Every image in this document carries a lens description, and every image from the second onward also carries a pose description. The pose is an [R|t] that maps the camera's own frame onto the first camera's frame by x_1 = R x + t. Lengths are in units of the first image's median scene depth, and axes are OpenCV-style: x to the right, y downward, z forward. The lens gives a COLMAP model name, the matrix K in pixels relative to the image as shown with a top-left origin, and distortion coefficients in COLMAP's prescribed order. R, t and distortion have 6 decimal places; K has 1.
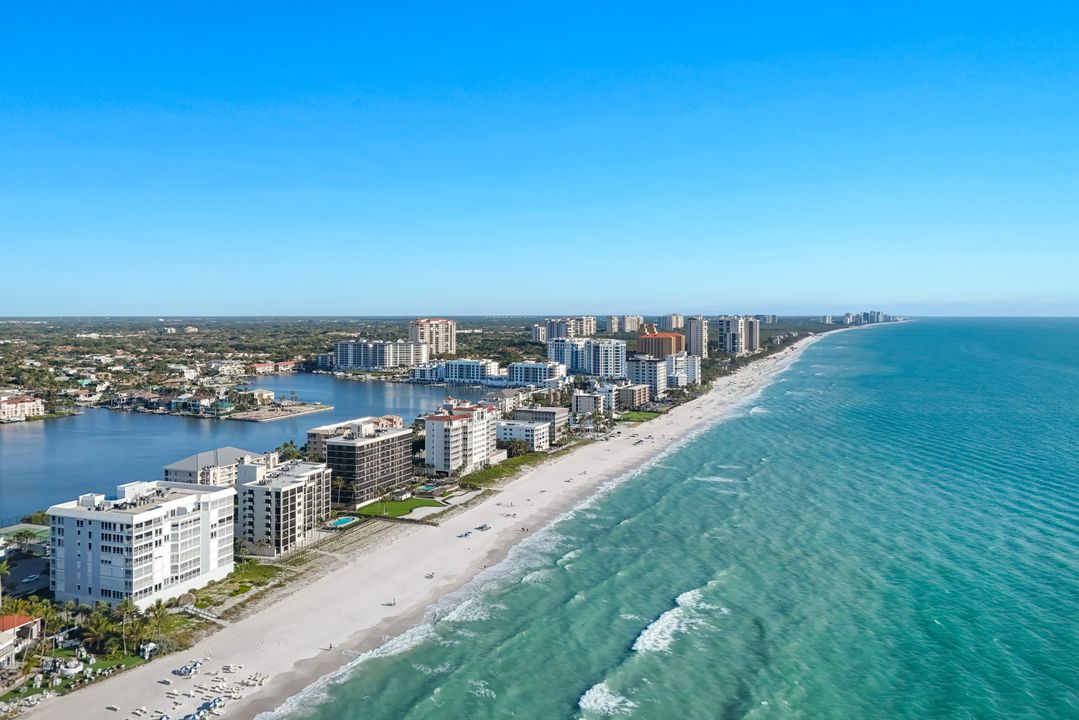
lens RADIAL K [[810.8, 0, 540.2], [0, 810.8, 311.4], [0, 0, 1]] dist [0.124033, -0.134501]
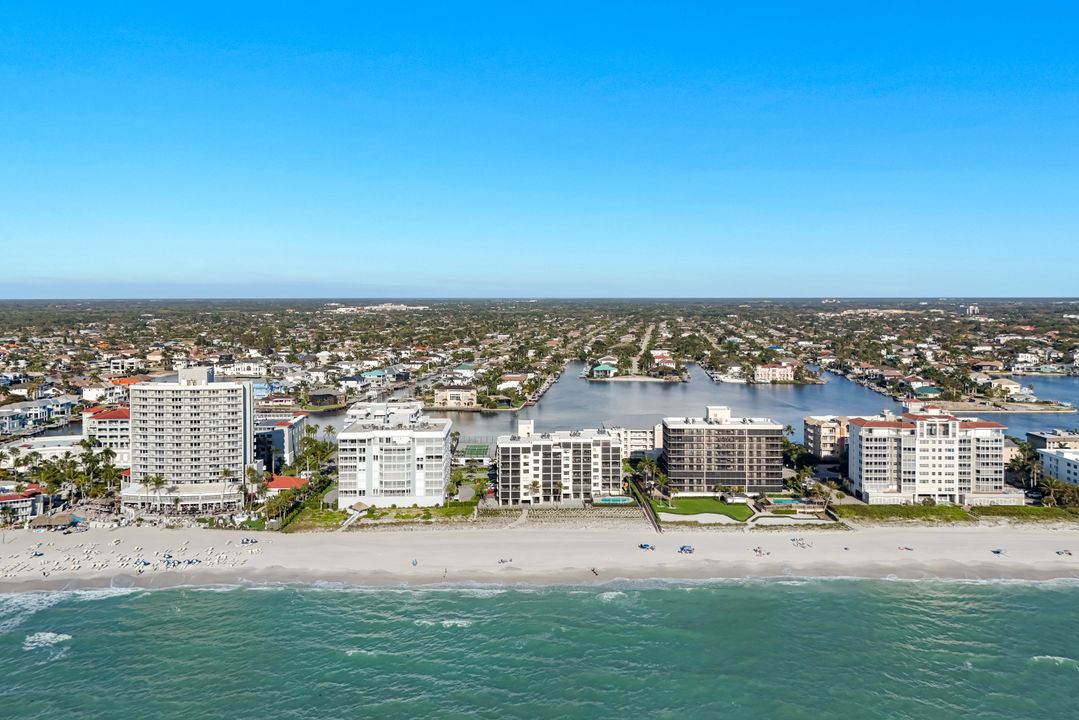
lens RADIAL K [[810.8, 0, 540.2], [0, 810.8, 311.4], [0, 0, 1]] dist [0.124033, -0.134501]
pose [[0.387411, 0.017440, -0.921742, 0.549399], [0.002941, 0.999793, 0.020153, 0.016636], [0.921902, -0.010519, 0.387280, 0.514809]]
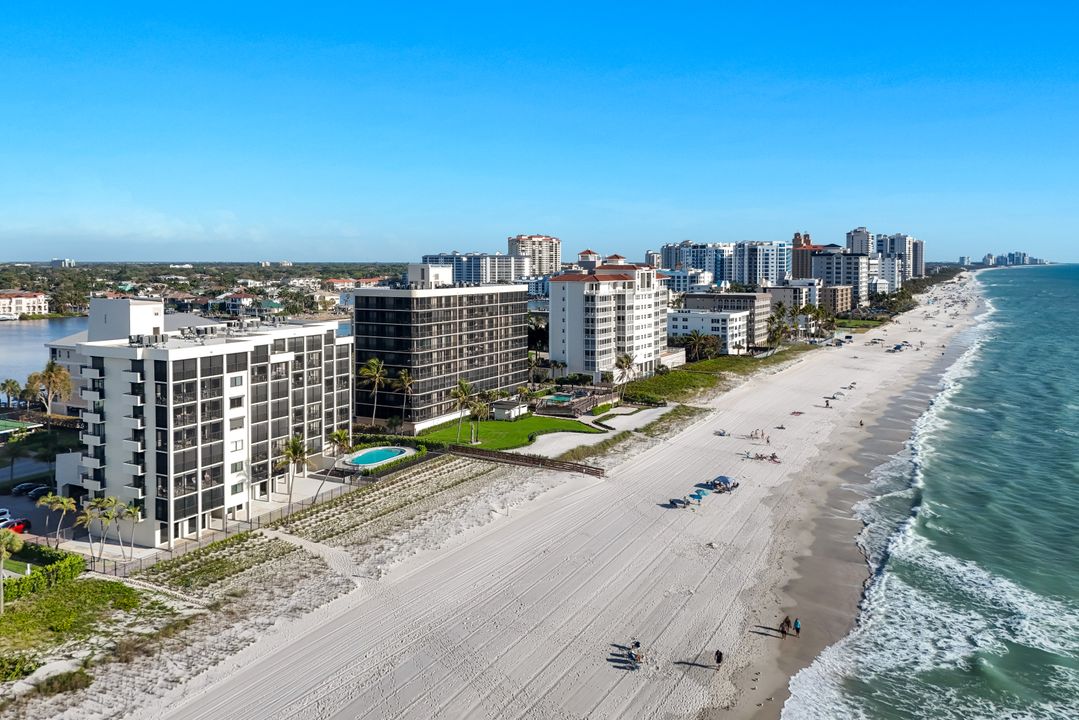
lens RADIAL K [[820.1, 0, 540.9], [0, 820.1, 285.0], [0, 0, 1]] dist [0.138178, -0.184053]
pose [[0.993143, 0.003173, -0.116860, -0.098792], [0.000332, 0.999551, 0.029959, 0.143104], [0.116903, -0.029792, 0.992696, 0.545731]]
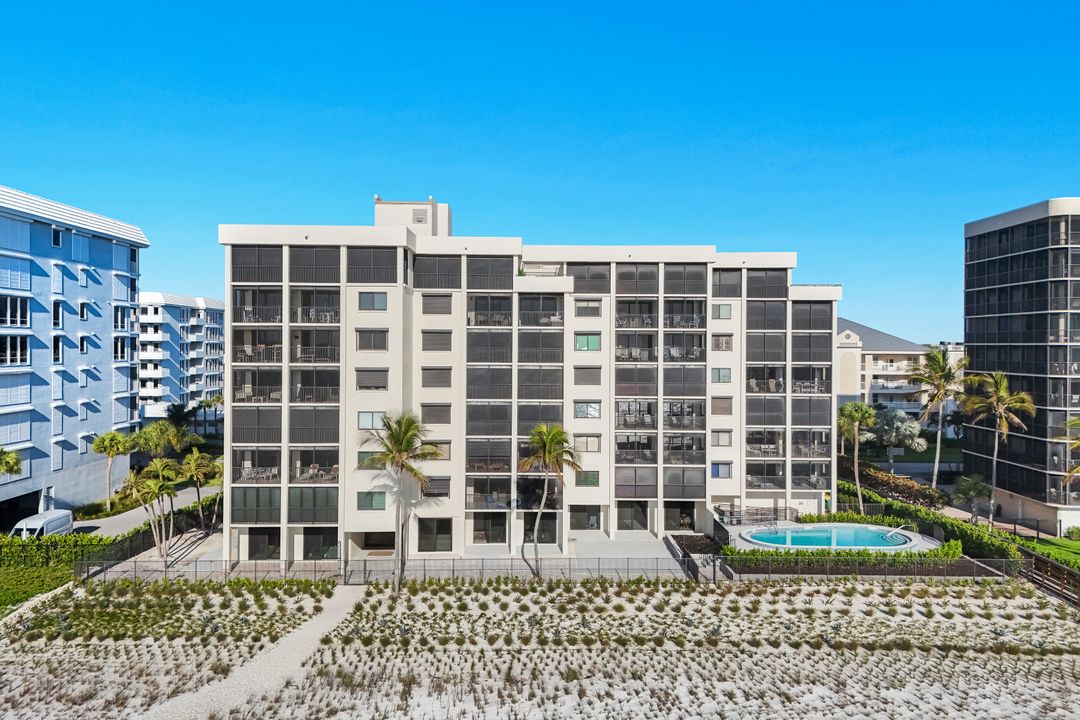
lens RADIAL K [[832.5, 0, 539.0], [0, 832.5, 341.5], [0, 0, 1]] dist [0.049109, -0.001815]
pose [[0.375769, 0.002530, -0.926710, -0.080291], [-0.004724, 0.999989, 0.000815, 0.194587], [0.926701, 0.004072, 0.375777, 0.800161]]
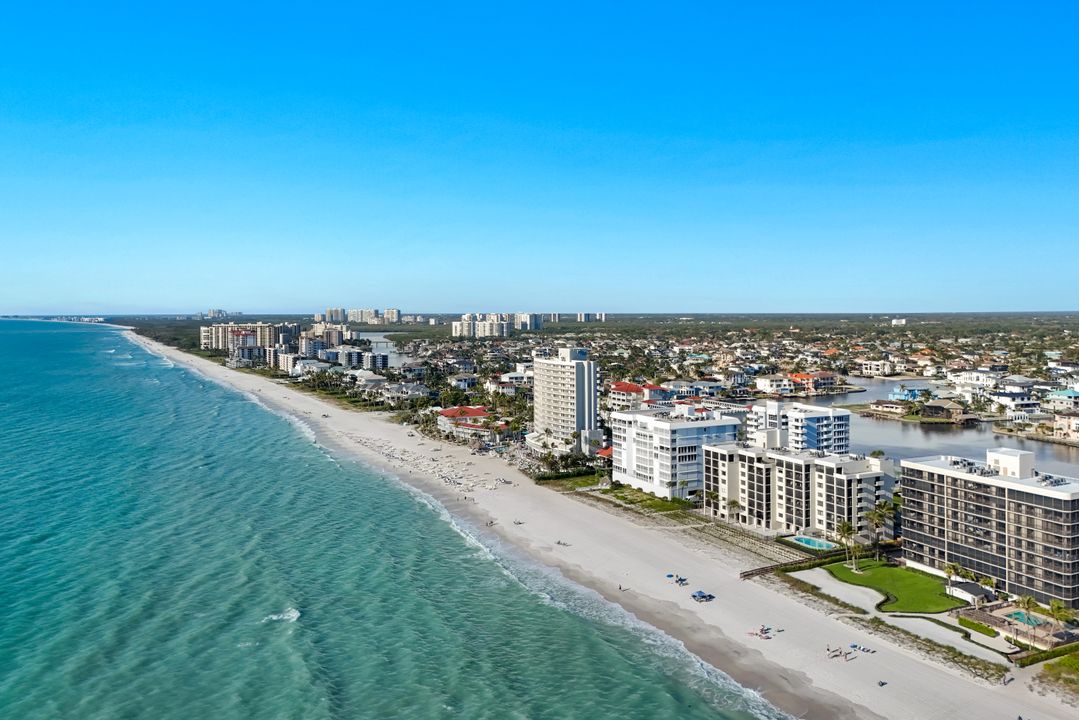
lens RADIAL K [[810.8, 0, 540.2], [0, 810.8, 311.4], [0, 0, 1]] dist [0.124033, -0.134501]
pose [[-0.662613, 0.002765, -0.748957, 0.433727], [0.005121, 0.999987, -0.000838, 0.045221], [0.748944, -0.004390, -0.662618, 1.205345]]
